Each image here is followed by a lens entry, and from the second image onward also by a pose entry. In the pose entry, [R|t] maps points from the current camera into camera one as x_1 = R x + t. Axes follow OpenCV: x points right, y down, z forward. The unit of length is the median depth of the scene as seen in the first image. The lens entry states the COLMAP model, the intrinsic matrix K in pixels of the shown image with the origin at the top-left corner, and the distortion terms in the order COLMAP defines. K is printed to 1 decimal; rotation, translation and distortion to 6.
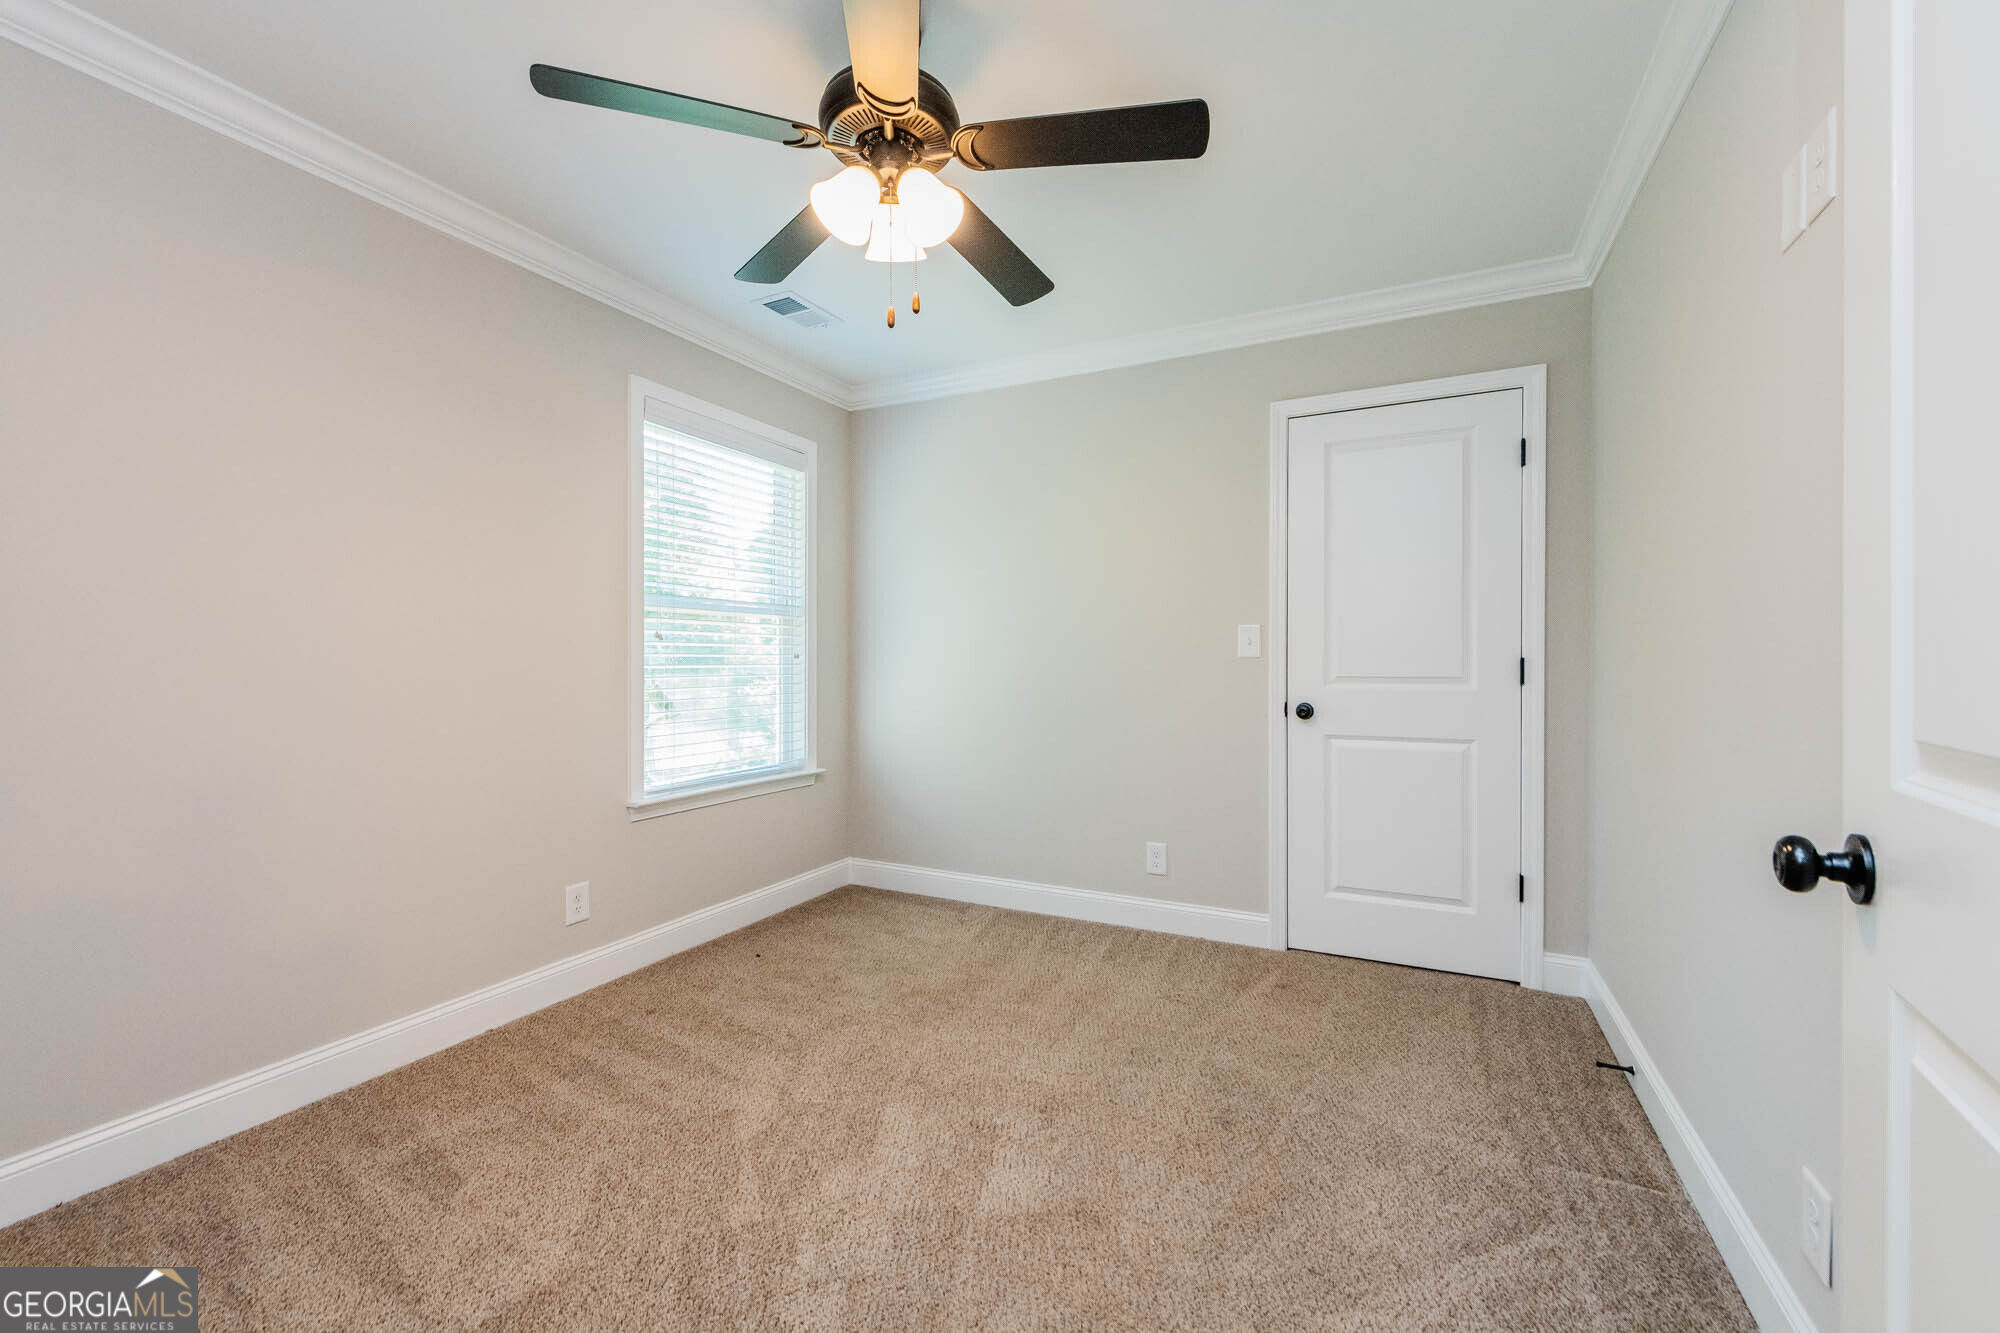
lens RADIAL K [[781.6, 0, 1030.2], [0, 781.6, 668.0], [0, 0, 1]] dist [0.006844, -0.000706]
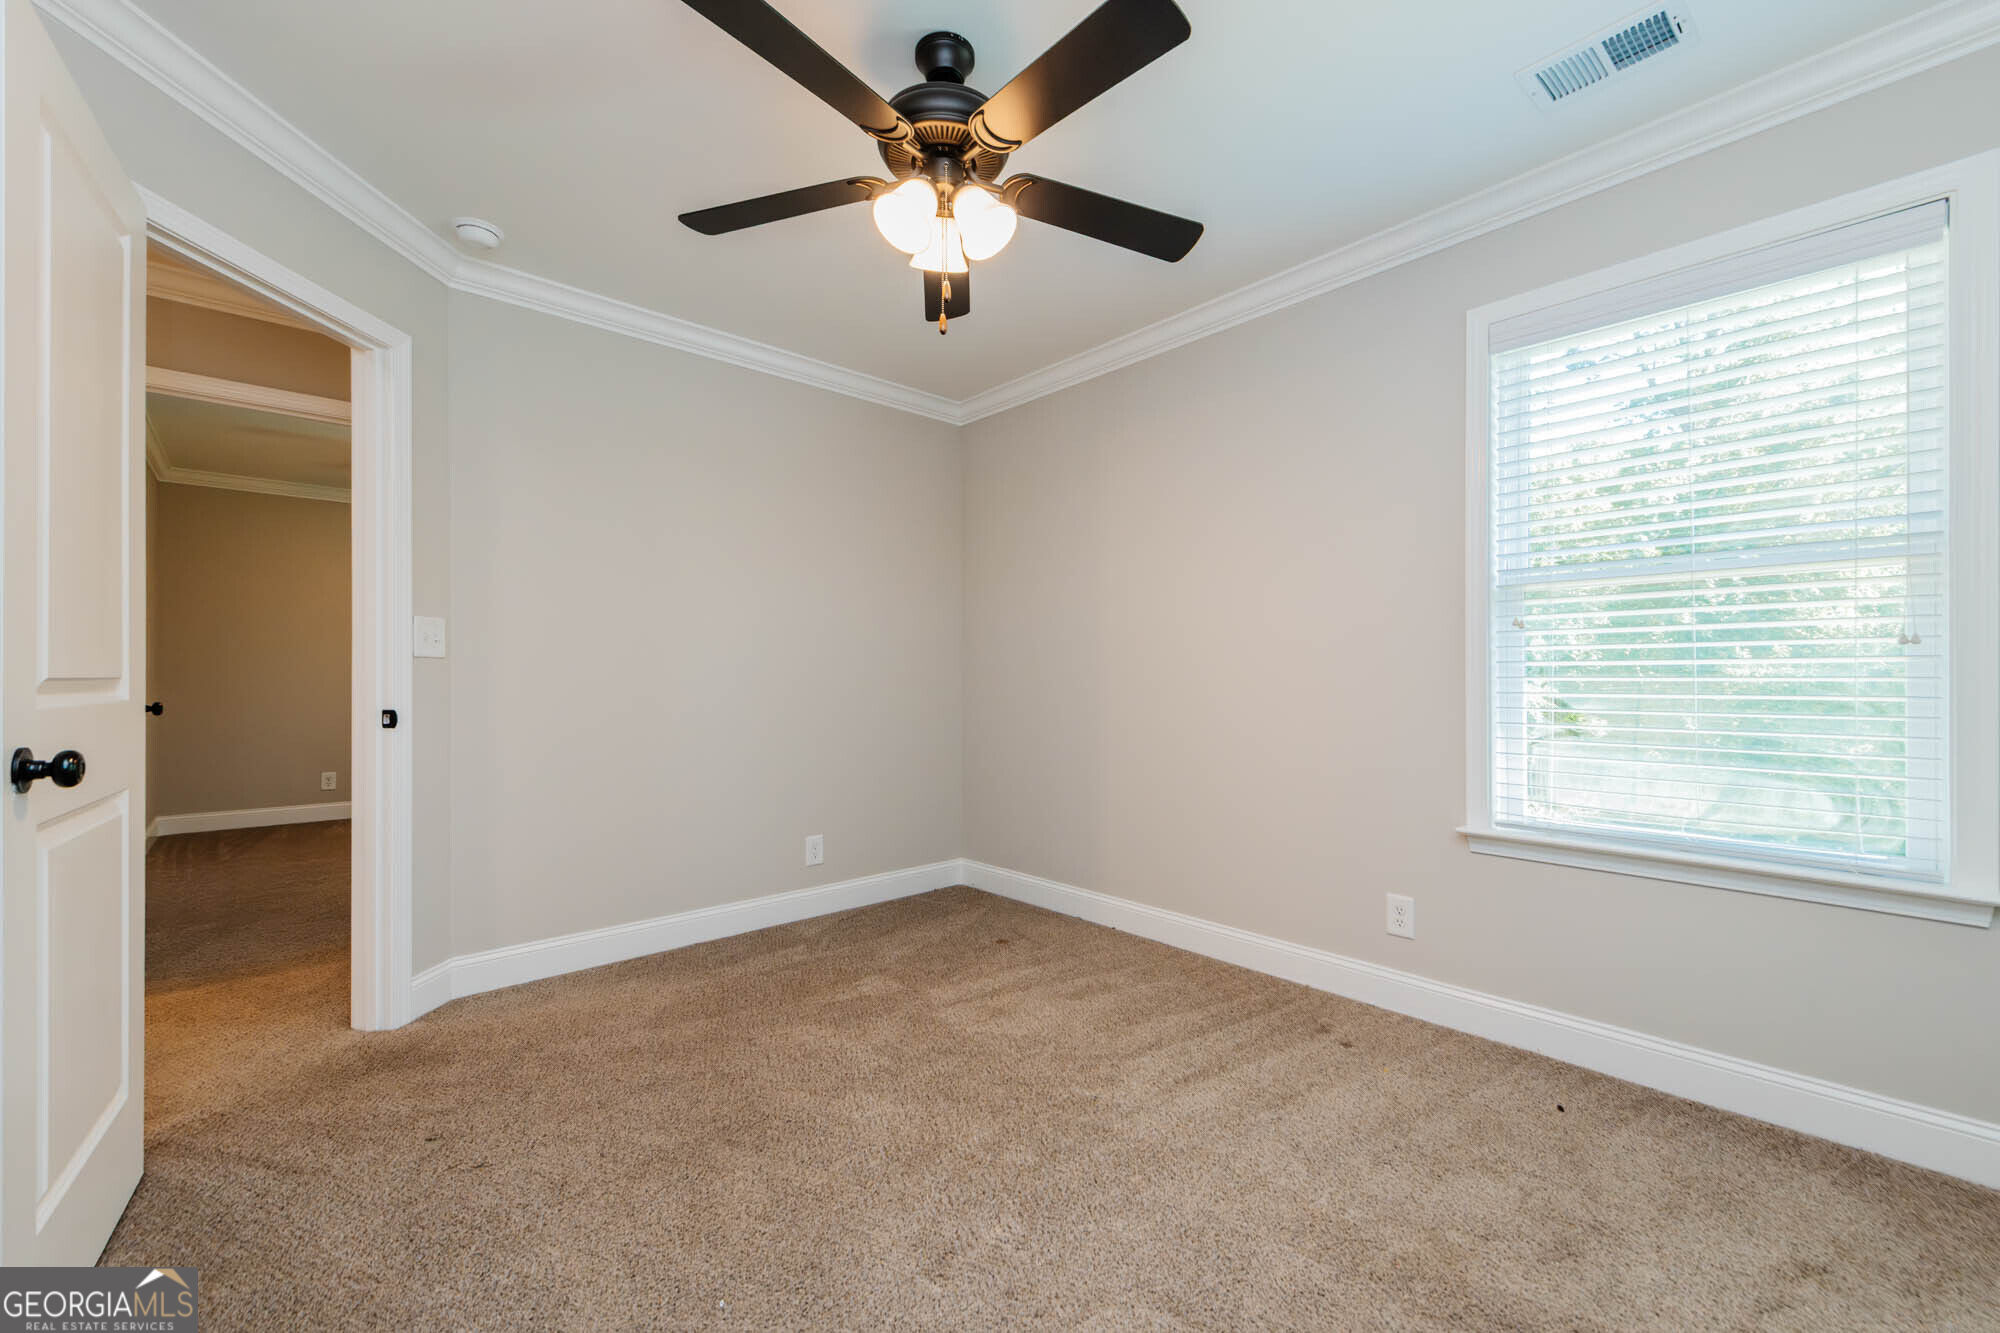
lens RADIAL K [[814.2, 0, 1010.9], [0, 814.2, 670.4], [0, 0, 1]] dist [0.000273, -0.000112]
pose [[-0.380194, -0.007035, -0.924880, 0.485852], [-0.006487, 0.999967, -0.004940, 0.011809], [0.924884, 0.004122, -0.380227, 0.896708]]
